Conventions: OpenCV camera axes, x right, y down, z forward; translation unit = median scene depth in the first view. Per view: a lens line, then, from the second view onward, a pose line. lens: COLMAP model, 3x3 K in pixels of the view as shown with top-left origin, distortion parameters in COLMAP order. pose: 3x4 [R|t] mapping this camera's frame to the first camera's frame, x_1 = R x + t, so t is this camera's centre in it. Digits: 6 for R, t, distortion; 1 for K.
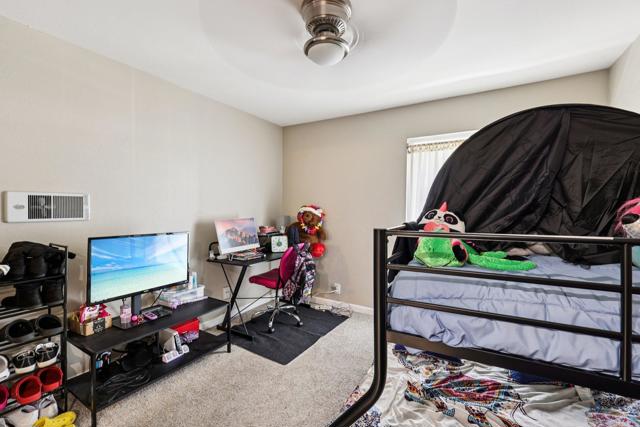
lens RADIAL K [[279.7, 0, 317.7], [0, 279.7, 209.3], [0, 0, 1]] dist [-0.000832, 0.000237]
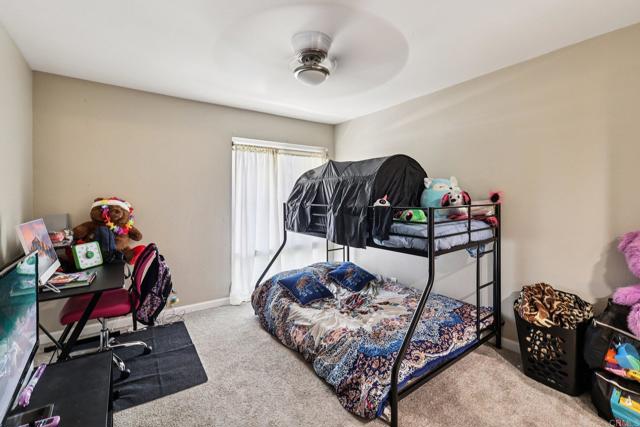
lens RADIAL K [[279.7, 0, 317.7], [0, 279.7, 209.3], [0, 0, 1]] dist [-0.000832, 0.000237]
pose [[0.398949, -0.034130, 0.916338, -0.564219], [0.016571, 0.999412, 0.030009, 0.004885], [-0.916824, 0.003213, 0.399280, 0.255119]]
